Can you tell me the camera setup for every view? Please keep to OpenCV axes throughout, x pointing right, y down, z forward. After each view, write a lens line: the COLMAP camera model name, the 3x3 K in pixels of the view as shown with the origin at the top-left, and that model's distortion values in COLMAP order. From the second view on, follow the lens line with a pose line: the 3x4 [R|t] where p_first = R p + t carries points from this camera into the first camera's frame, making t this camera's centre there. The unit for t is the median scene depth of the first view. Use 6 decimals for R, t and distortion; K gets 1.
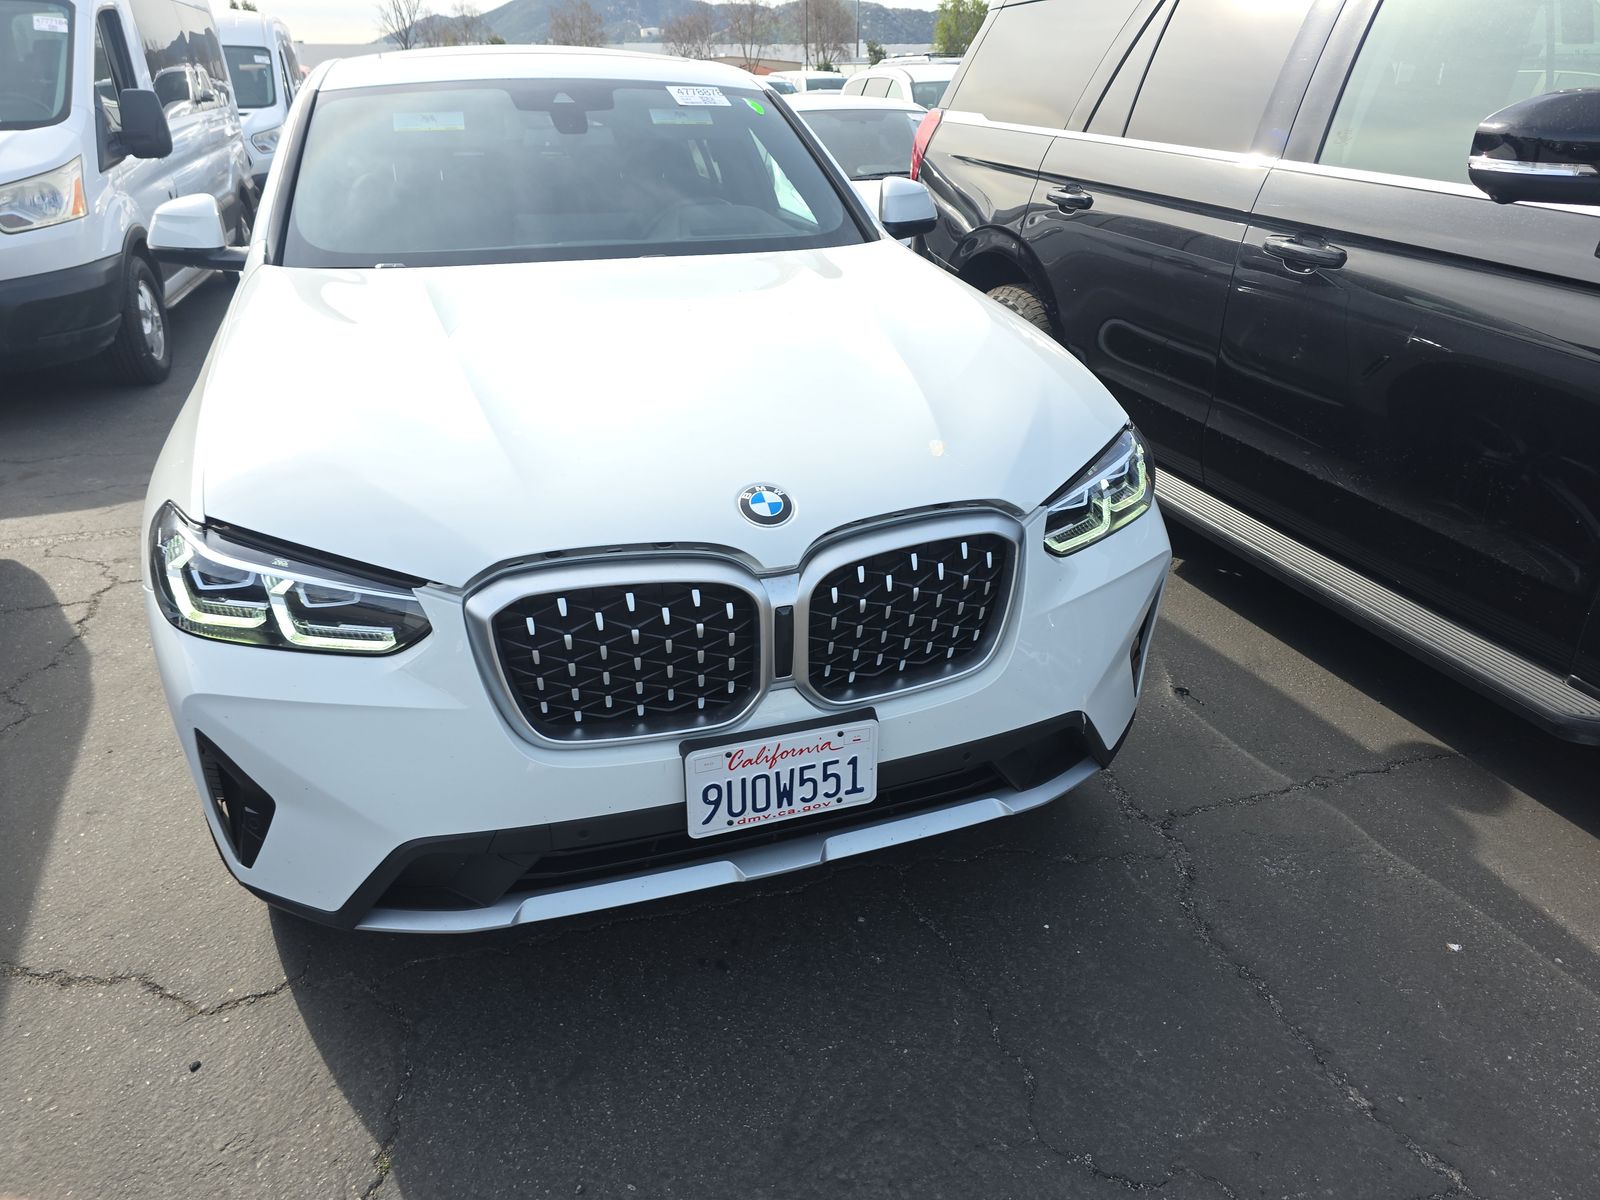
lens RADIAL K [[1105.1, 0, 800.0], [0, 1105.1, 600.0], [0, 0, 1]] dist [0.054389, -0.059432]
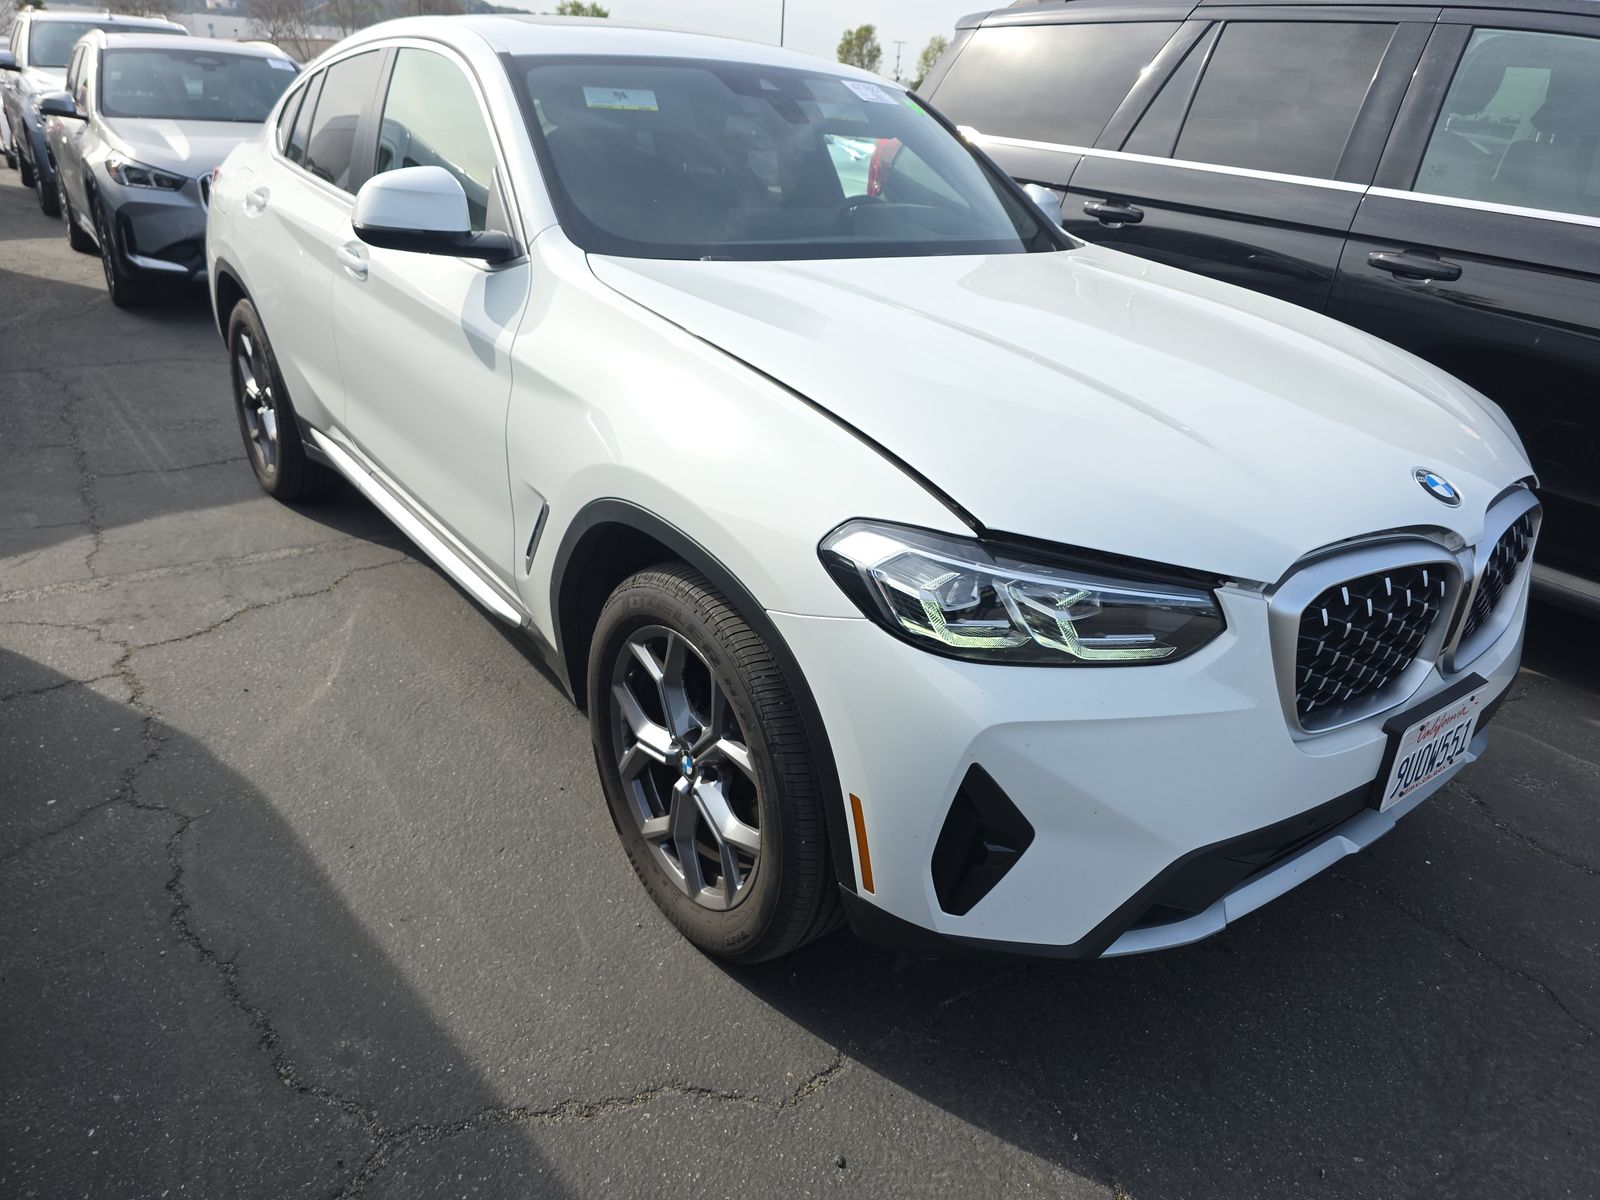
lens RADIAL K [[1131.2, 0, 758.8], [0, 1131.2, 595.8], [0, 0, 1]] dist [0.026305, -0.028119]
pose [[0.935650, -0.076017, 0.344646, -0.934197], [0.081421, 0.996679, -0.001209, -0.030900], [-0.343410, 0.029193, 0.938732, 0.184204]]
